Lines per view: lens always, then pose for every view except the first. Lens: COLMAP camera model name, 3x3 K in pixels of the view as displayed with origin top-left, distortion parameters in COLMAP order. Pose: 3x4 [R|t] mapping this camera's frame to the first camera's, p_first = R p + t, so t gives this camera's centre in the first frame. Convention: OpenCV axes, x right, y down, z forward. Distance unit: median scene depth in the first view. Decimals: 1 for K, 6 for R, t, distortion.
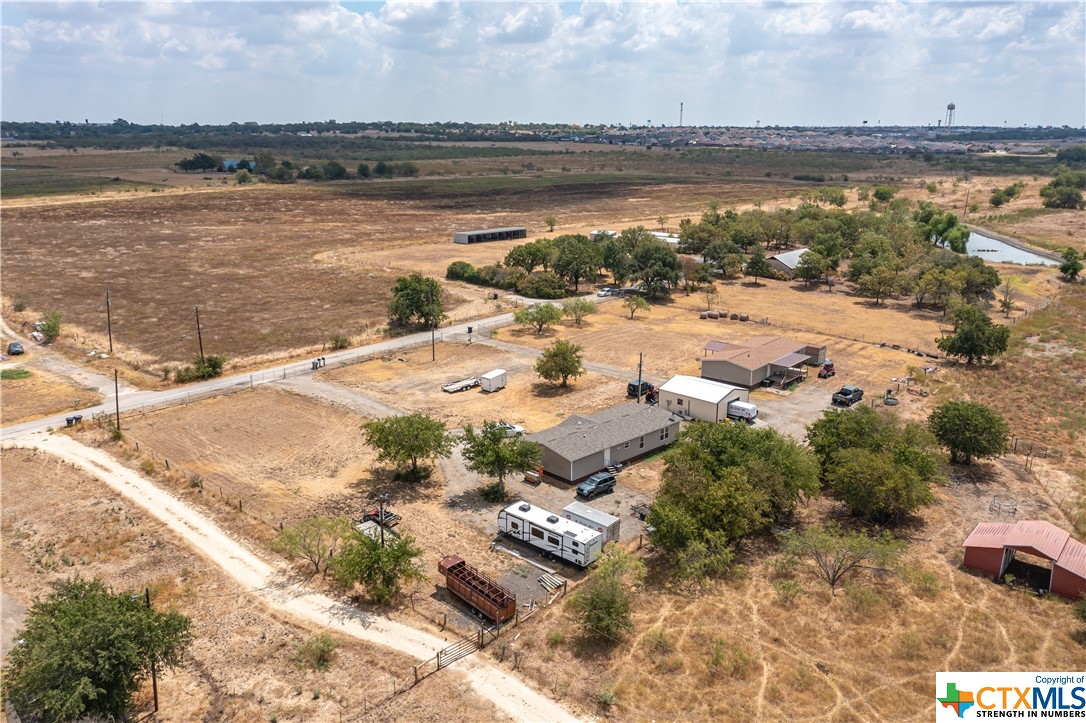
lens RADIAL K [[860.3, 0, 541.8], [0, 860.3, 353.7], [0, 0, 1]] dist [-0.010055, 0.010047]
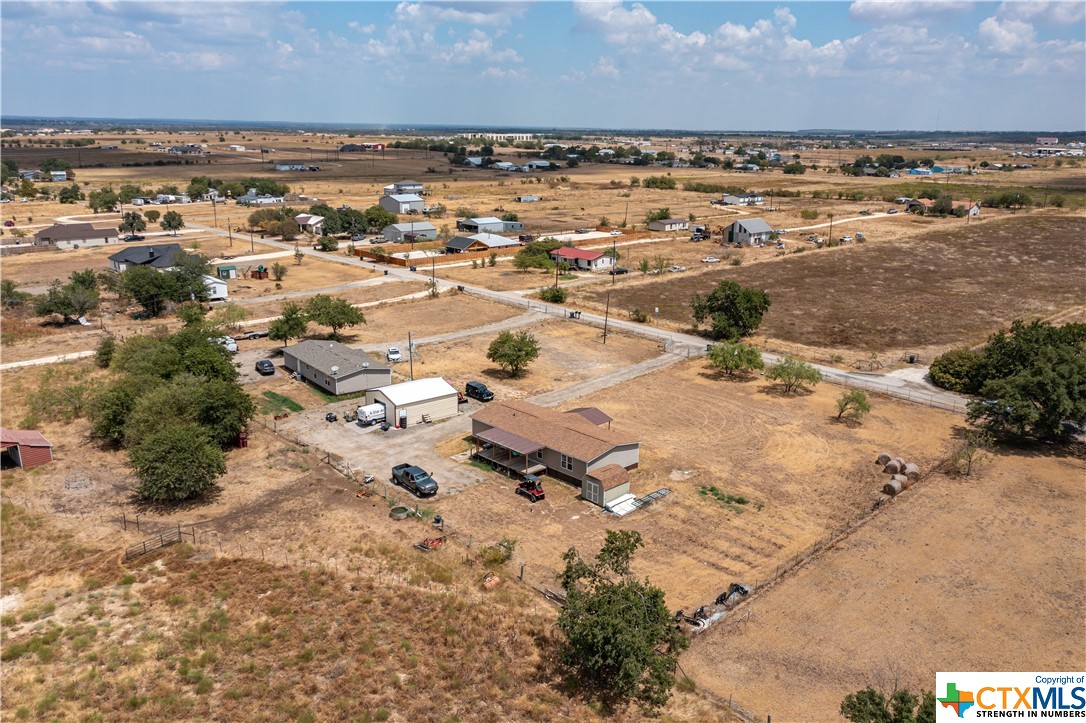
lens RADIAL K [[860.3, 0, 540.7], [0, 860.3, 361.9], [0, 0, 1]] dist [-0.010055, 0.010047]
pose [[-0.108291, 0.260278, -0.959442, 1.006397], [-0.265477, 0.922496, 0.280219, -0.275326], [0.958016, 0.285055, -0.030800, 1.072232]]
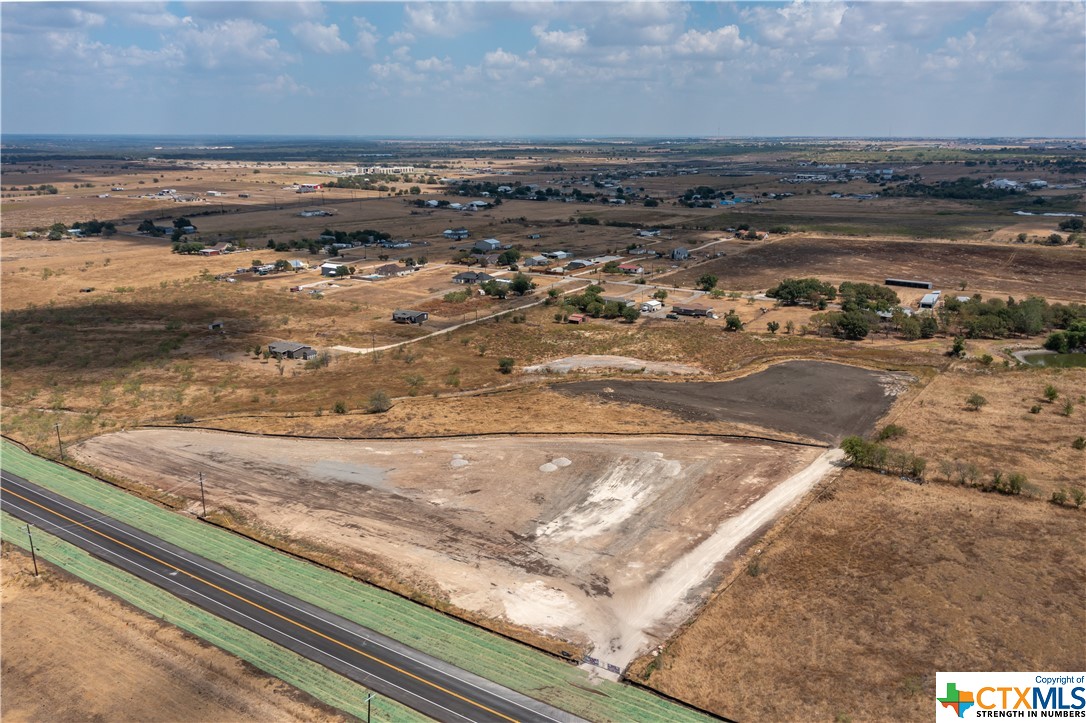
lens RADIAL K [[860.3, 0, 539.4], [0, 860.3, 383.5], [0, 0, 1]] dist [-0.010055, 0.010047]
pose [[0.117979, 0.276929, -0.953620, 3.679450], [-0.250411, 0.937588, 0.241293, -0.405201], [0.960924, 0.210330, 0.179962, -0.110393]]
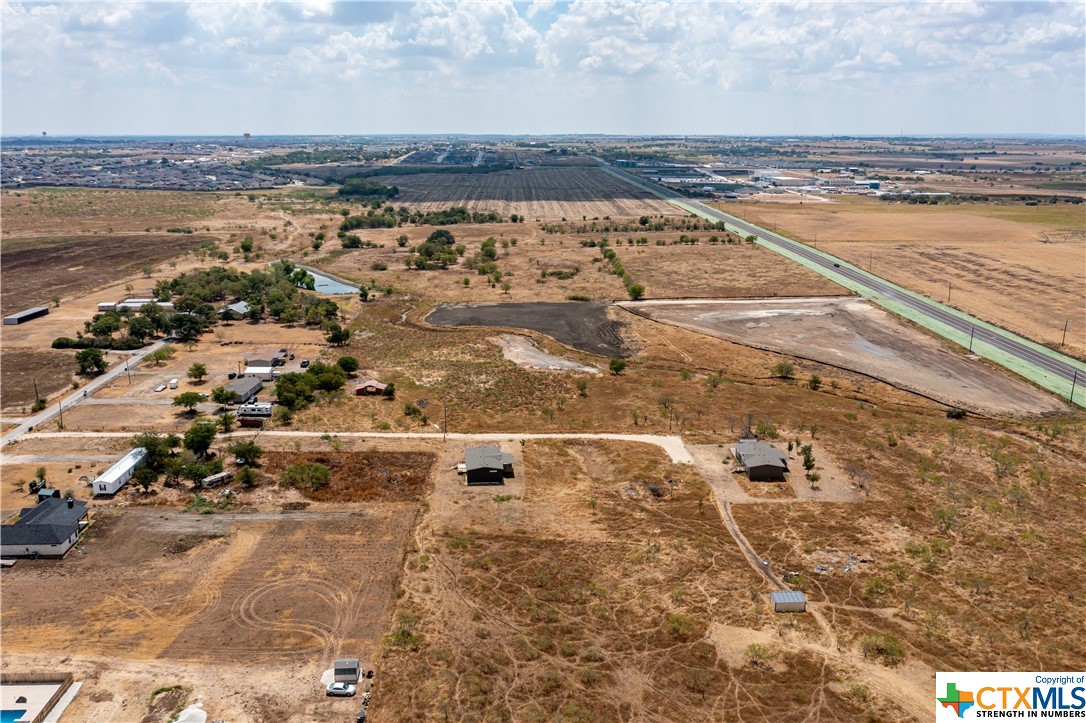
lens RADIAL K [[860.3, 0, 547.0], [0, 860.3, 361.0], [0, 0, 1]] dist [-0.010055, 0.010047]
pose [[0.718733, -0.181197, 0.671260, -0.938102], [0.176150, 0.981401, 0.076307, -0.033428], [-0.672602, 0.063398, 0.737284, -1.567476]]
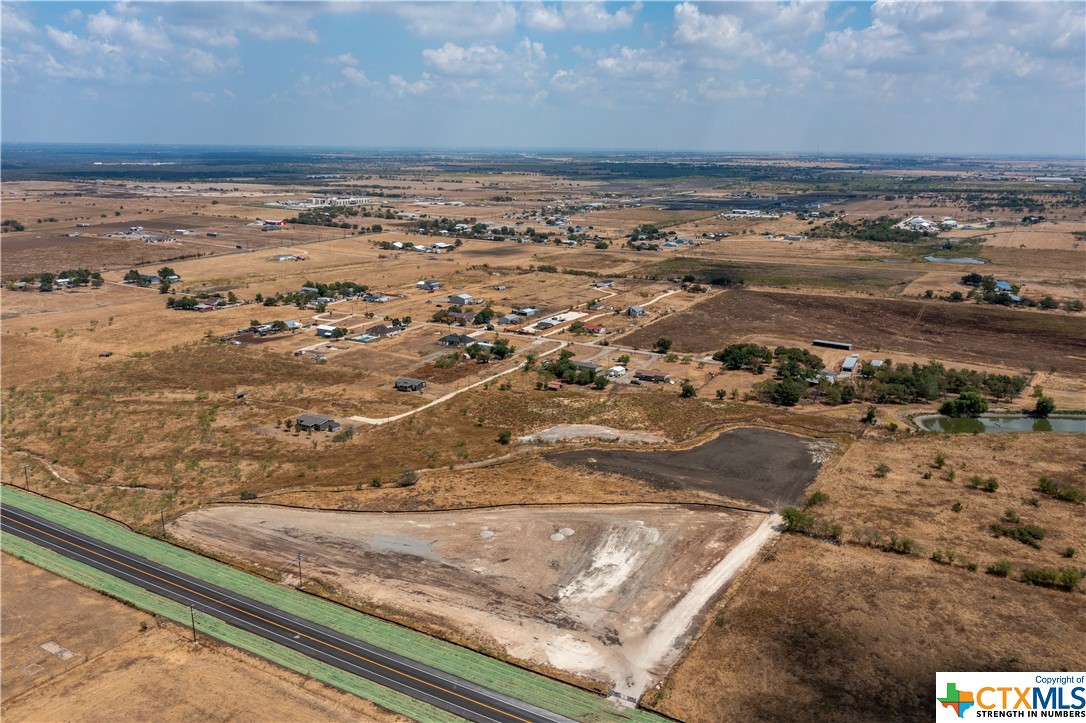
lens RADIAL K [[860.3, 0, 538.2], [0, 860.3, 355.6], [0, 0, 1]] dist [-0.010055, 0.010047]
pose [[0.184398, 0.235209, -0.954293, 4.130181], [-0.255654, 0.948999, 0.184504, -0.708749], [0.949020, 0.209947, 0.235125, -0.449950]]
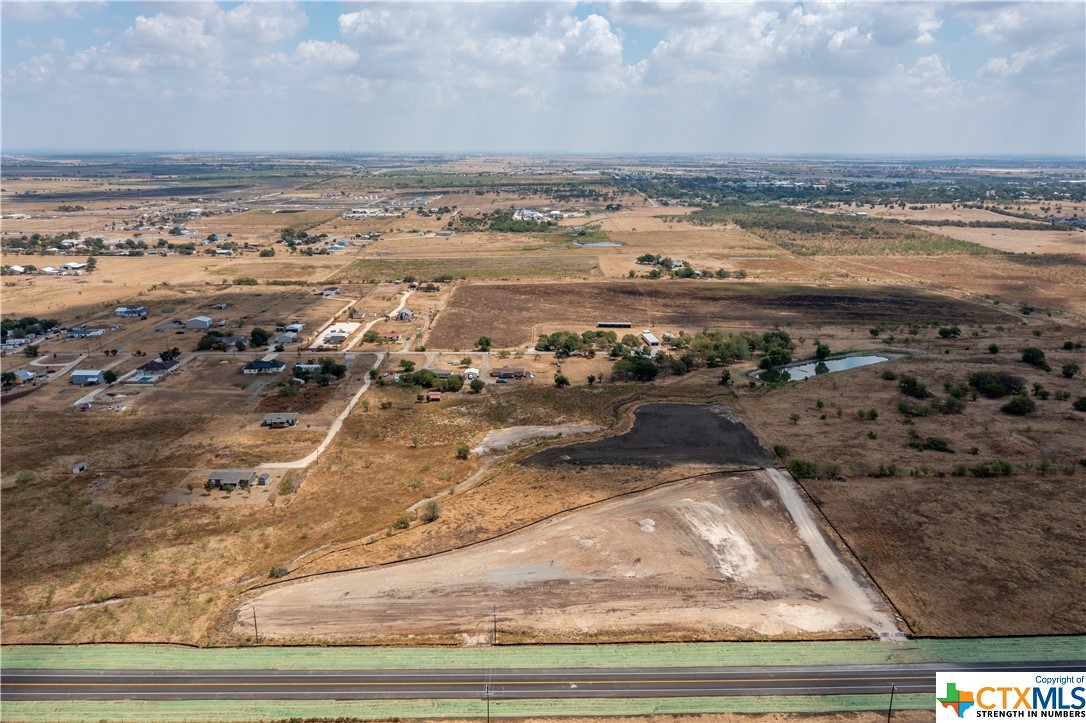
lens RADIAL K [[860.3, 0, 542.9], [0, 860.3, 363.8], [0, 0, 1]] dist [-0.010055, 0.010047]
pose [[0.666262, 0.183842, -0.722701, 3.434494], [-0.190939, 0.978885, 0.072983, -0.371459], [0.720859, 0.089366, 0.687296, -1.713989]]
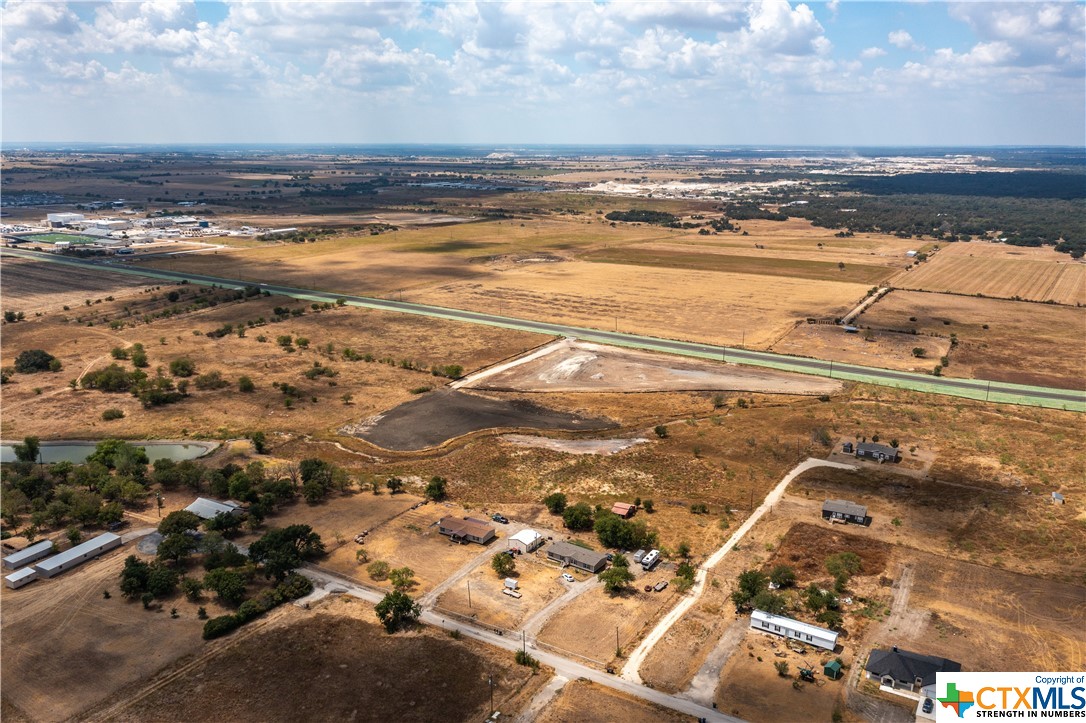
lens RADIAL K [[860.3, 0, 550.2], [0, 860.3, 333.2], [0, 0, 1]] dist [-0.010055, 0.010047]
pose [[-0.192744, -0.217166, 0.956916, -2.039098], [0.242902, 0.934291, 0.260957, -1.116752], [-0.950709, 0.282734, -0.127329, 1.004819]]
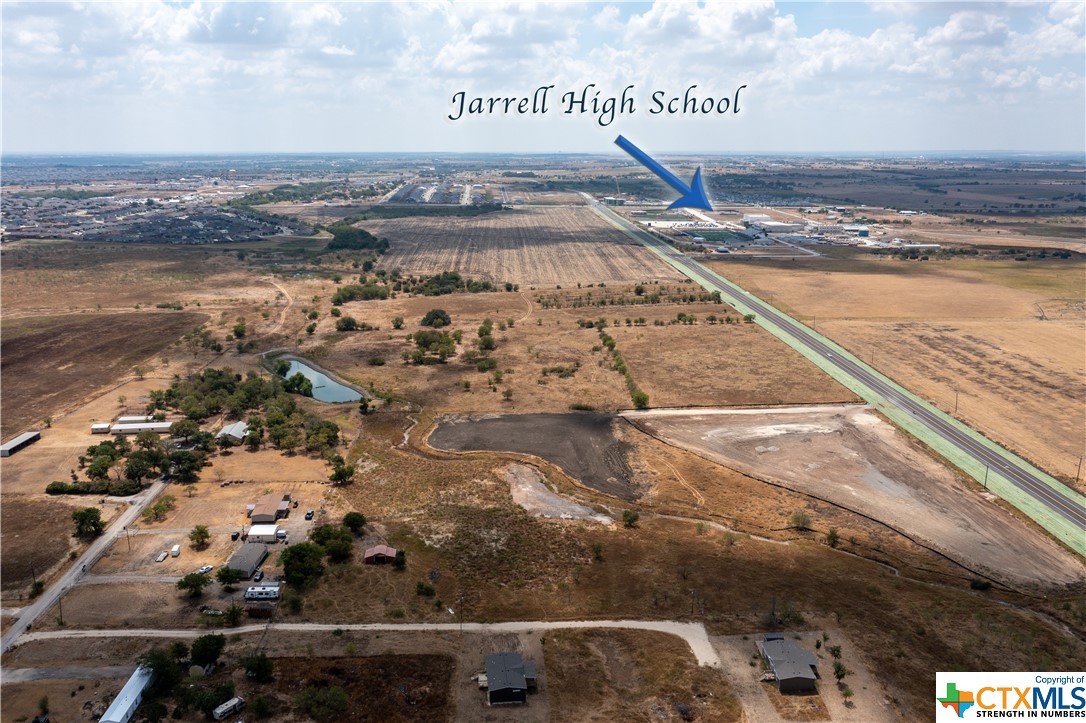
lens RADIAL K [[863.4, 0, 546.9], [0, 863.4, 350.4], [0, 0, 1]] dist [-0.008916, 0.002209]
pose [[0.705592, -0.164747, 0.689201, -0.893455], [0.179795, 0.982393, 0.050761, -0.455986], [-0.685429, 0.088098, 0.722790, -1.507935]]
